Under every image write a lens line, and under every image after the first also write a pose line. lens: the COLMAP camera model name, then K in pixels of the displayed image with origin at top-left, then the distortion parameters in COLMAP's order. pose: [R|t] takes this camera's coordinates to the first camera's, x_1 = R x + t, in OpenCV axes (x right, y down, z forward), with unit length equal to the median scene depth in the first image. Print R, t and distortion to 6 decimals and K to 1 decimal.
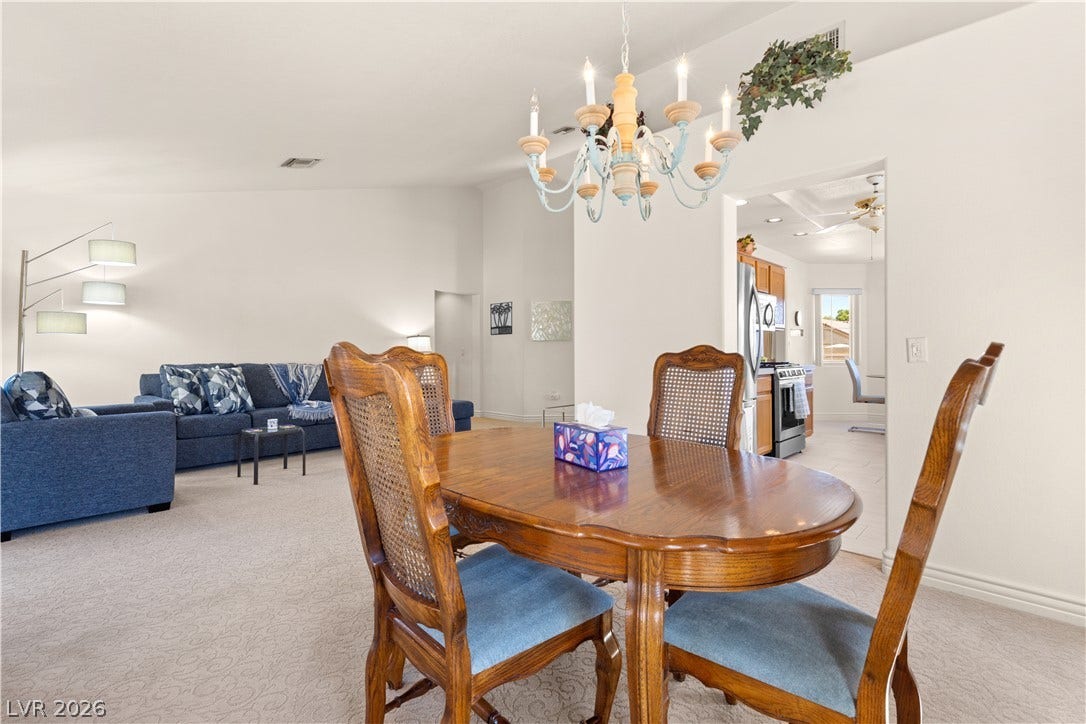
lens RADIAL K [[493.7, 0, 544.6], [0, 493.7, 343.1], [0, 0, 1]] dist [0.000993, 0.000248]
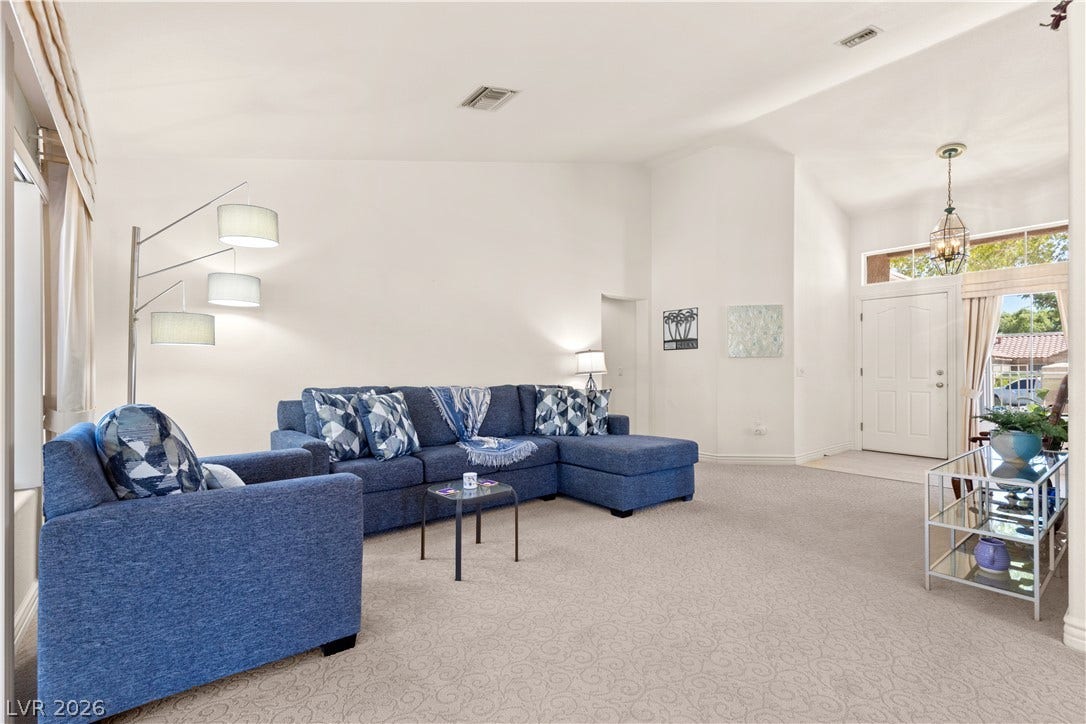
lens RADIAL K [[488.6, 0, 547.8], [0, 488.6, 366.9], [0, 0, 1]] dist [0.001779, 0.000347]
pose [[0.991548, 0.000811, -0.129737, -0.333728], [0.000334, 0.999961, 0.008801, 0.005664], [0.129739, -0.008770, 0.991509, 0.337631]]
